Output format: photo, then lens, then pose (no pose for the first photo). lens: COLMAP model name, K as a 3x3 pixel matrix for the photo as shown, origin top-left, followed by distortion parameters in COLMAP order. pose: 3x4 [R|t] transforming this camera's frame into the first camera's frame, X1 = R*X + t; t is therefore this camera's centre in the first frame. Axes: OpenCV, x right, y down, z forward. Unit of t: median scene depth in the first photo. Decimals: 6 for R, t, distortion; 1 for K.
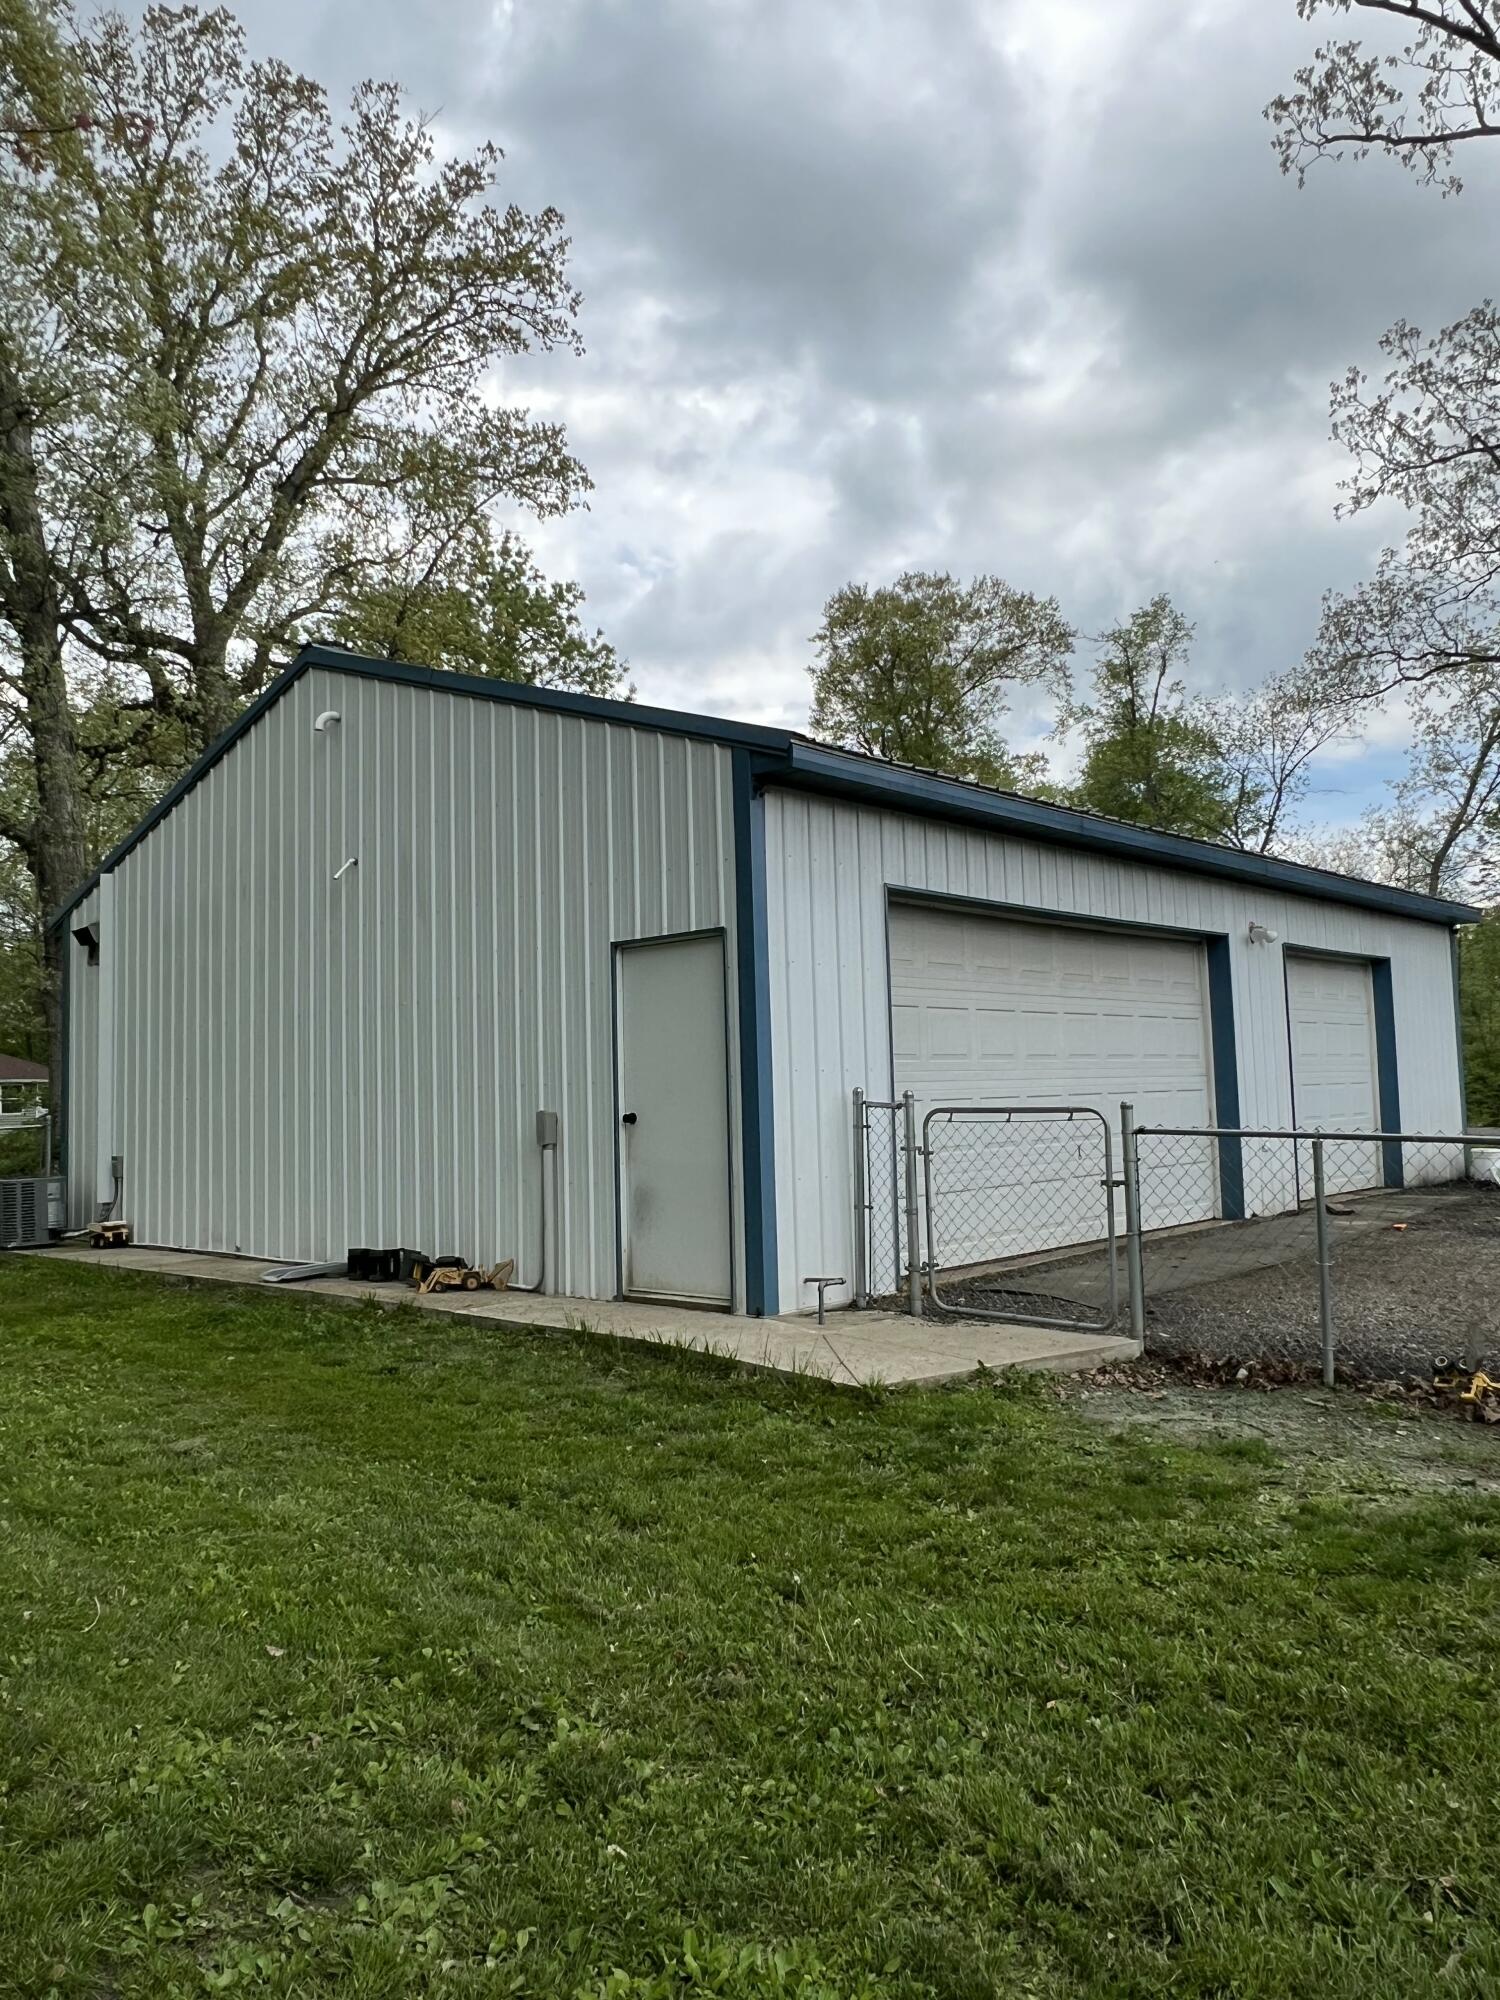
lens RADIAL K [[1377.1, 0, 738.5], [0, 1377.1, 999.0], [0, 0, 1]] dist [0.000896, -0.001474]
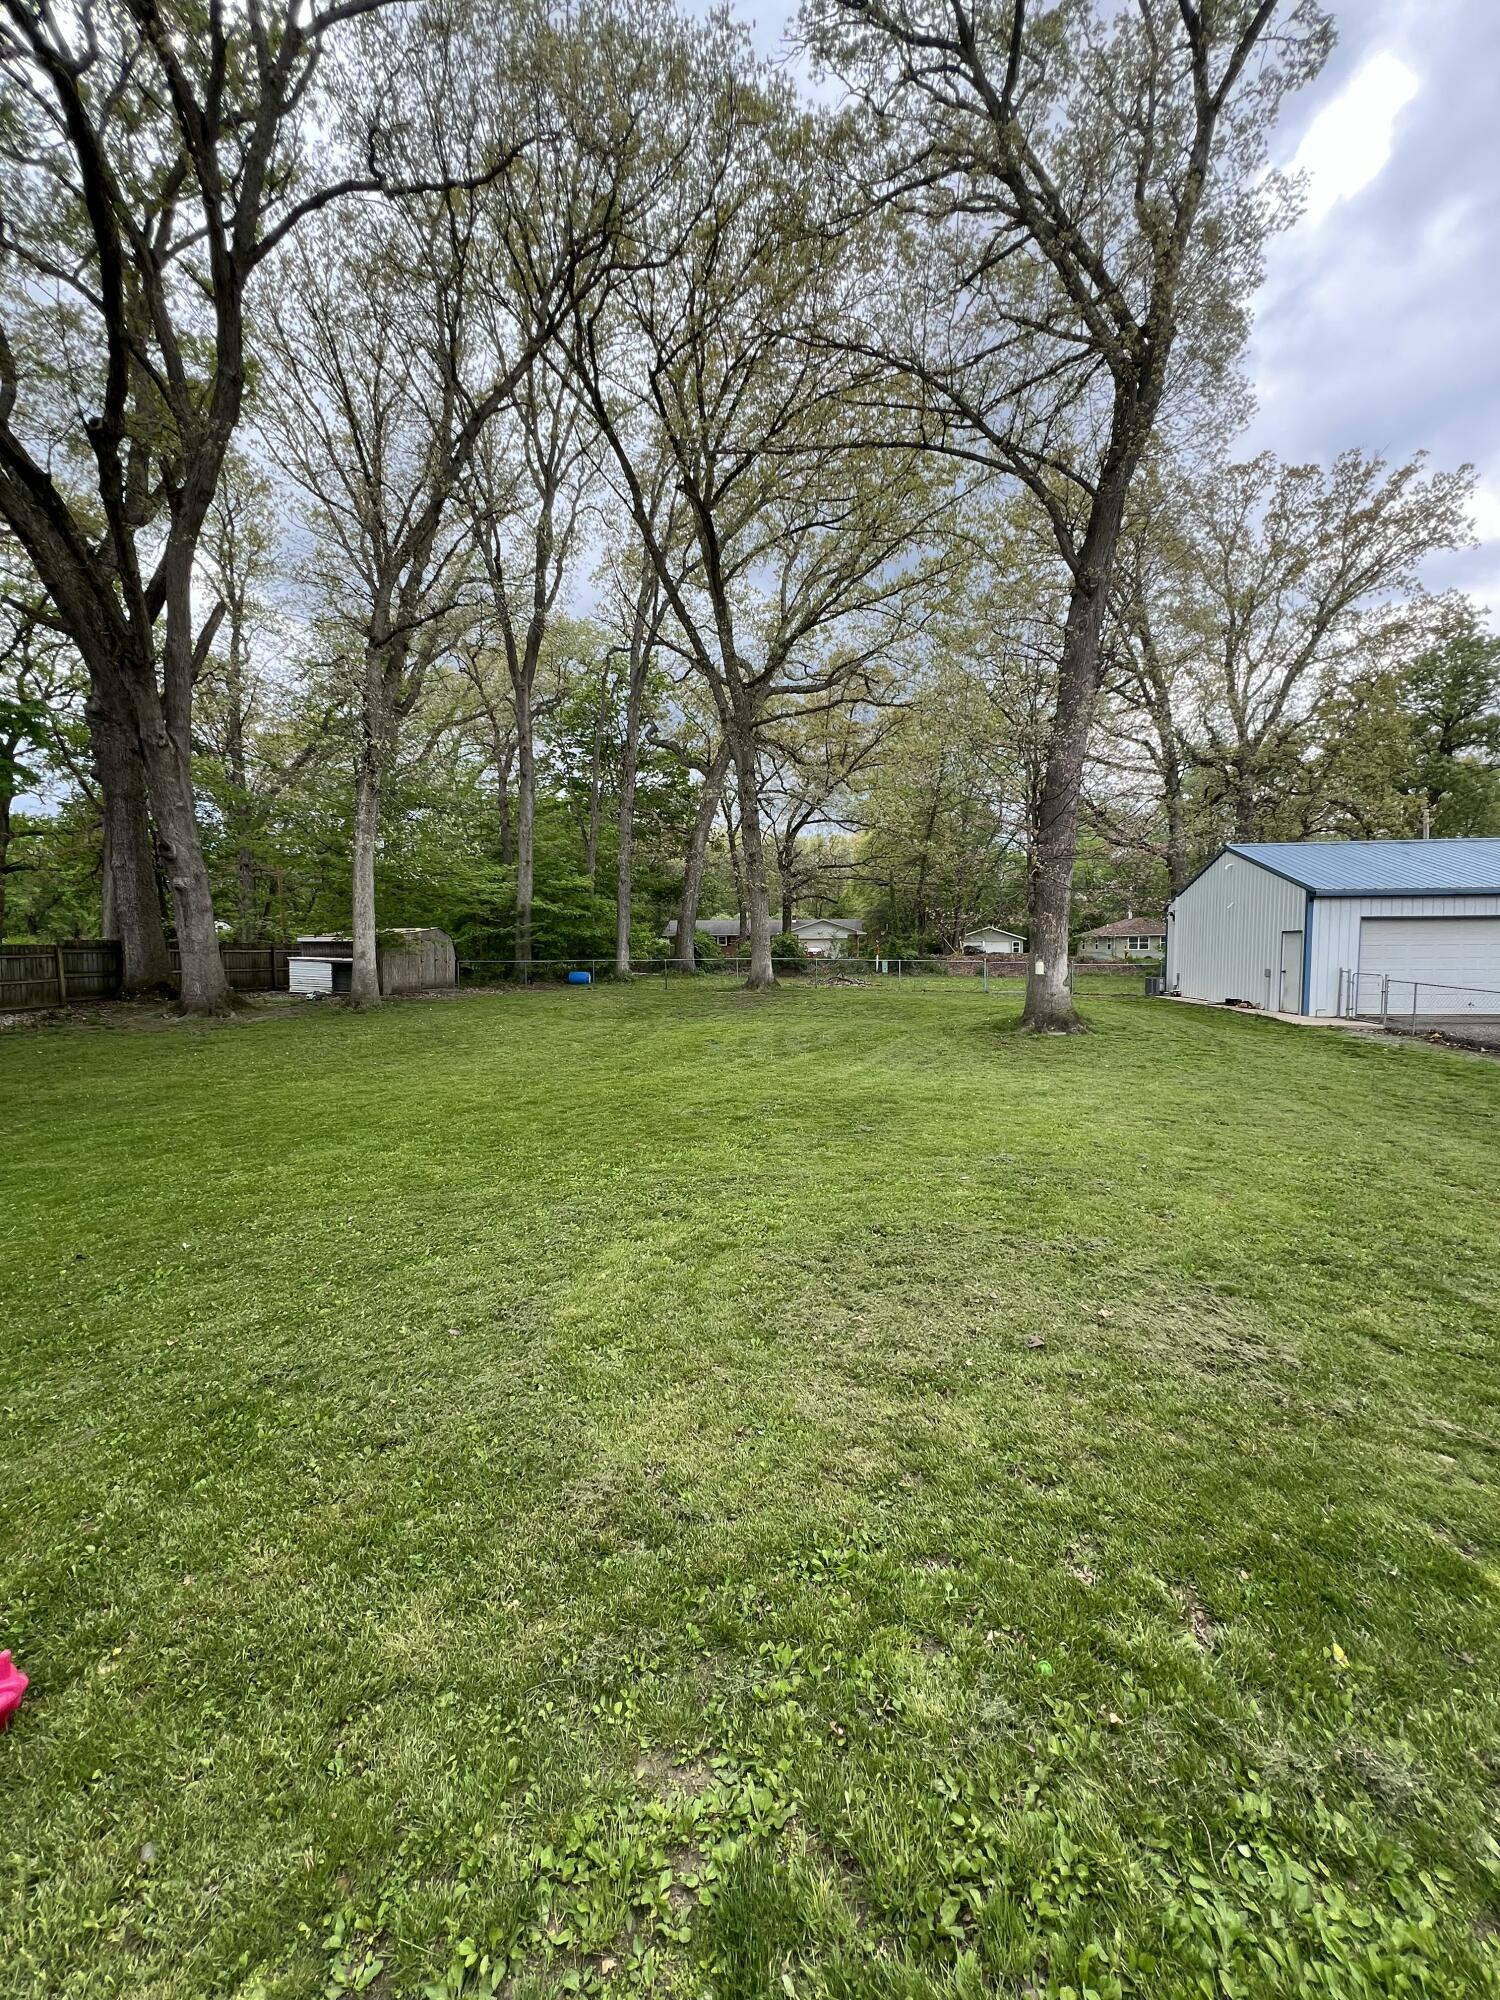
lens RADIAL K [[801.2, 0, 740.9], [0, 801.2, 1002.8], [0, 0, 1]] dist [-0.002114, 0.000957]
pose [[0.554645, 0.080485, -0.828185, 0.711820], [0.052970, 0.989877, 0.131673, -0.158454], [0.830399, -0.116901, 0.544767, -1.208209]]
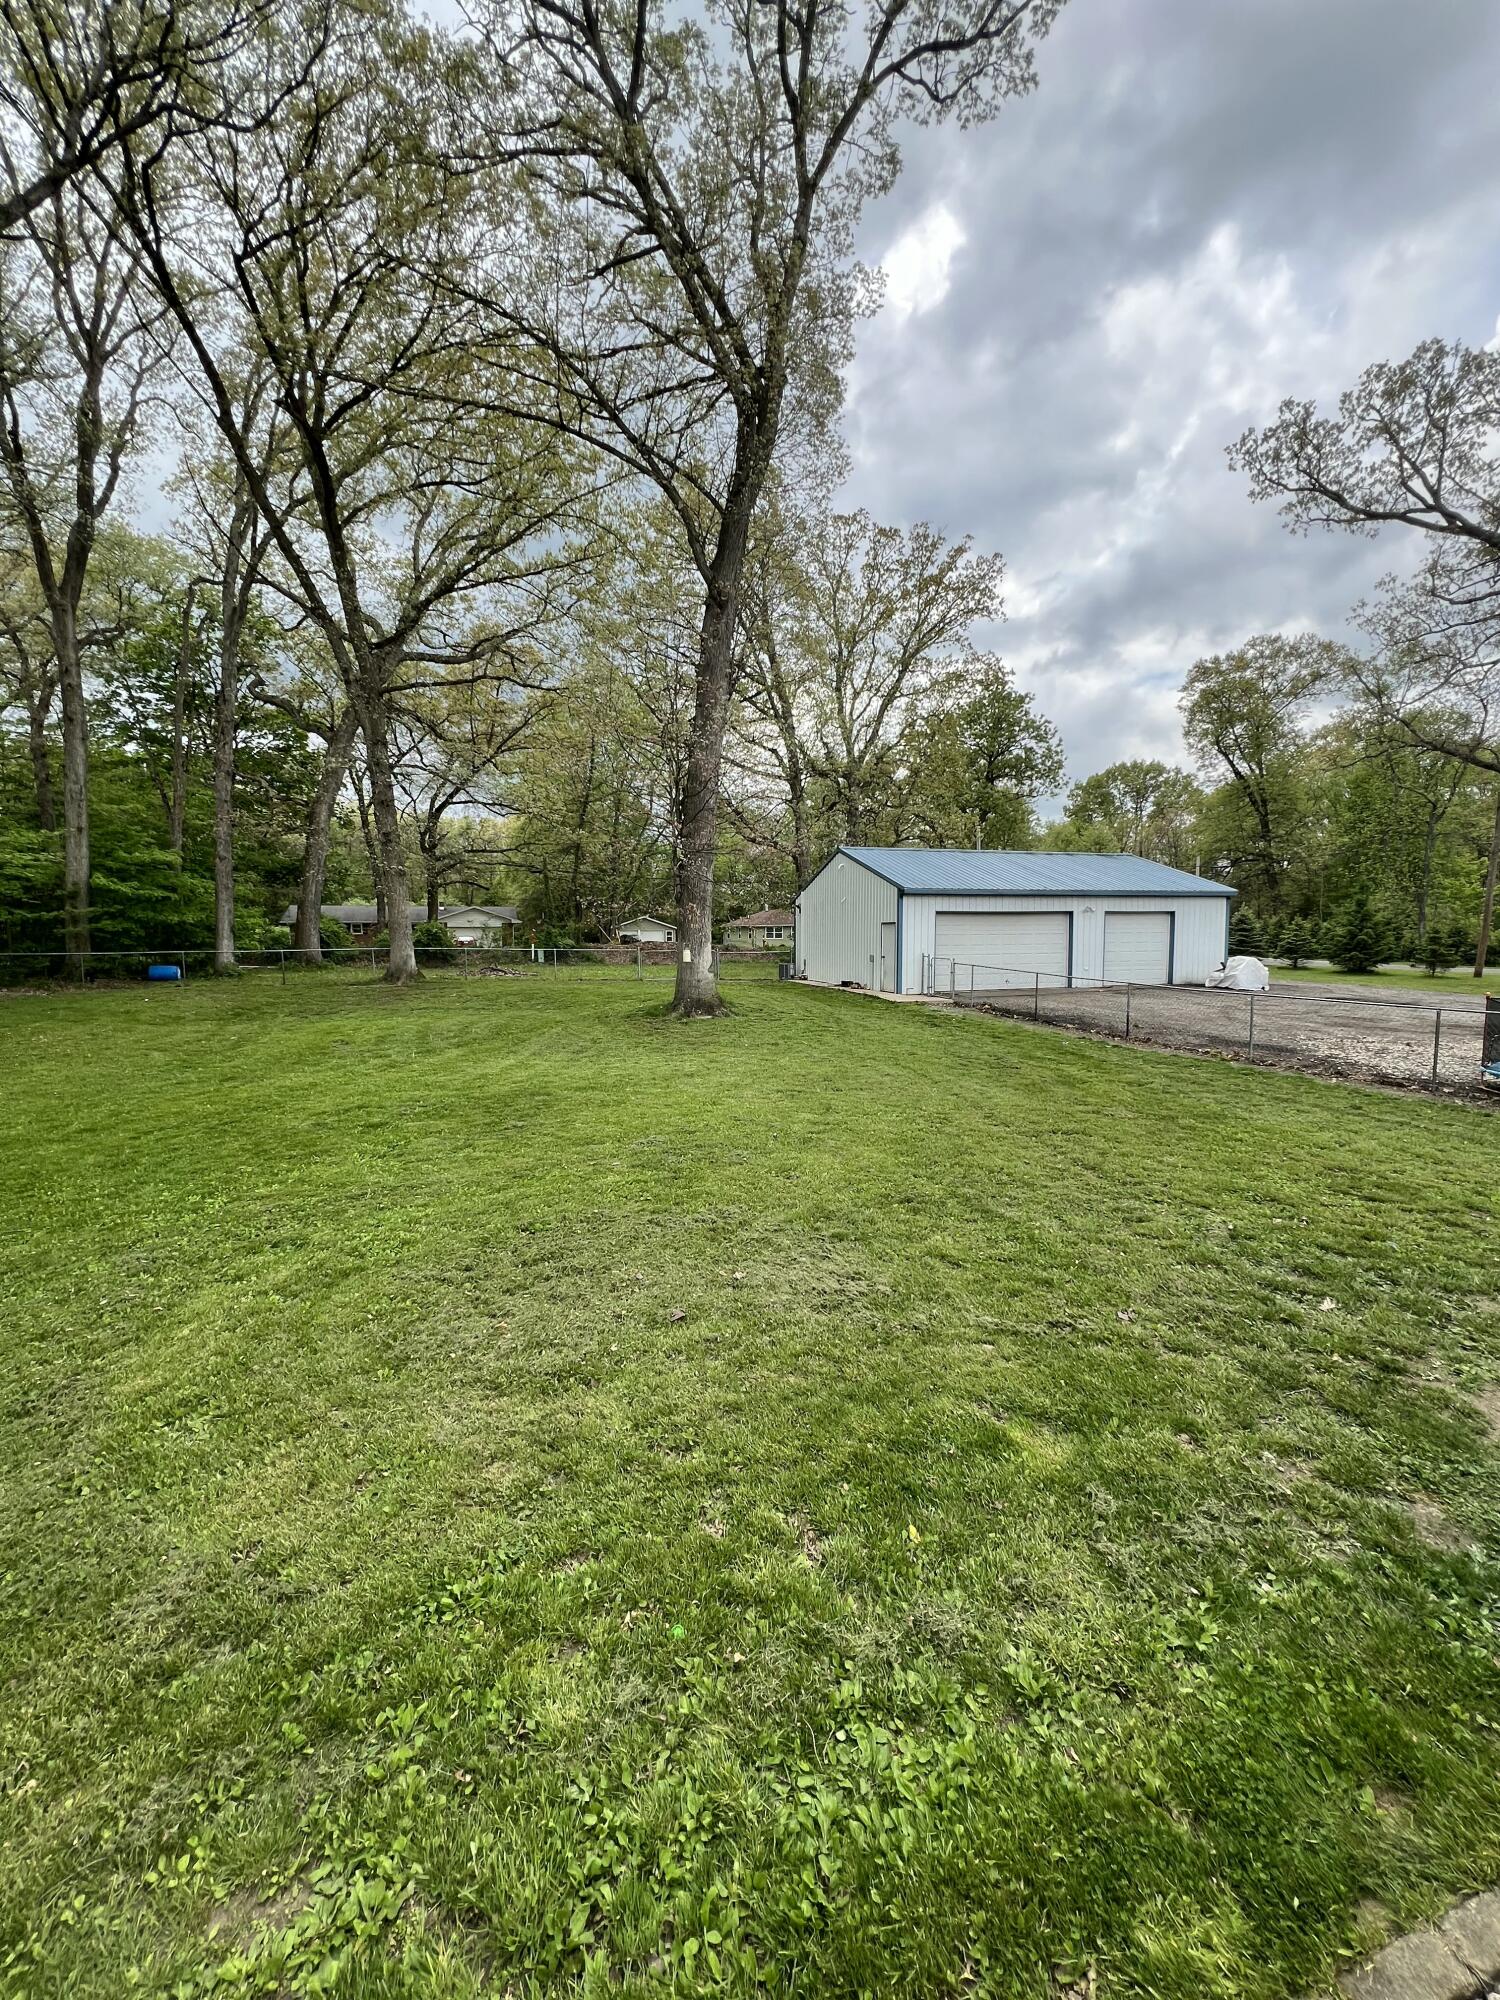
lens RADIAL K [[801.2, 0, 742.2], [0, 801.2, 1003.6], [0, 0, 1]] dist [-0.002114, 0.000957]
pose [[0.843329, 0.067994, -0.533079, 0.716472], [0.022743, 0.986559, 0.161815, -0.156277], [0.536916, -0.148587, 0.830447, -1.188452]]
